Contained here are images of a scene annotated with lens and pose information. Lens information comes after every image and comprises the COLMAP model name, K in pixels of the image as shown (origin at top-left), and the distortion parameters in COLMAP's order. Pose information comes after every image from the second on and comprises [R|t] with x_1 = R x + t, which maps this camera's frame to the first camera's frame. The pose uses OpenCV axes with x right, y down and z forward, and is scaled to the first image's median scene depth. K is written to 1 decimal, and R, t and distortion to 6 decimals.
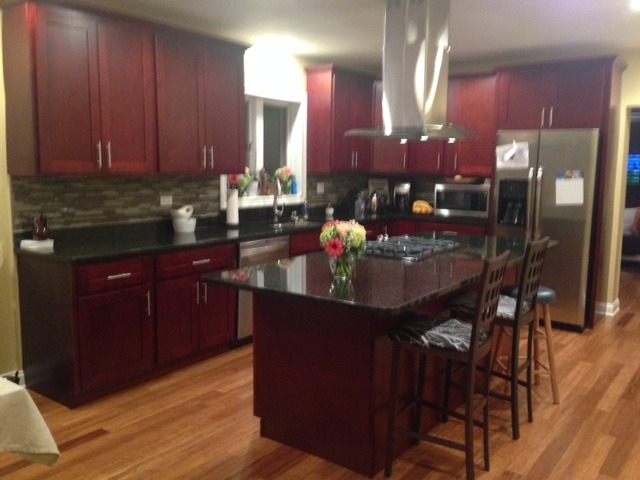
lens RADIAL K [[590.9, 0, 320.0], [0, 590.9, 239.2], [0, 0, 1]] dist [0.071689, 0.000000]
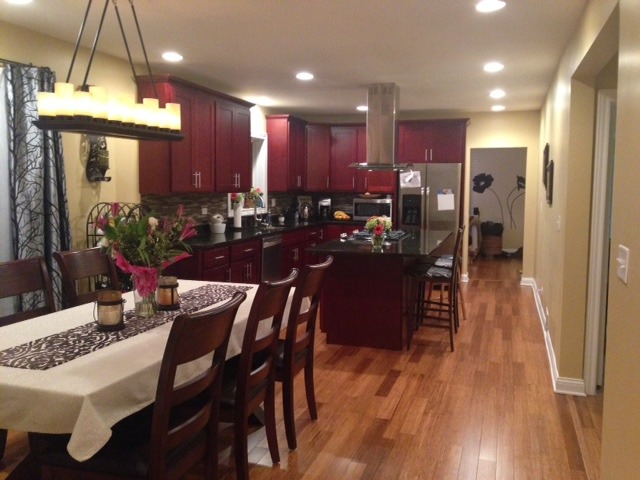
lens RADIAL K [[590.9, 0, 323.6], [0, 590.9, 240.2], [0, 0, 1]] dist [0.071689, 0.000000]
pose [[0.947066, -0.032704, 0.319368, -0.386454], [0.042678, 0.998794, -0.024279, 0.044518], [-0.318189, 0.036623, 0.947320, -0.373755]]
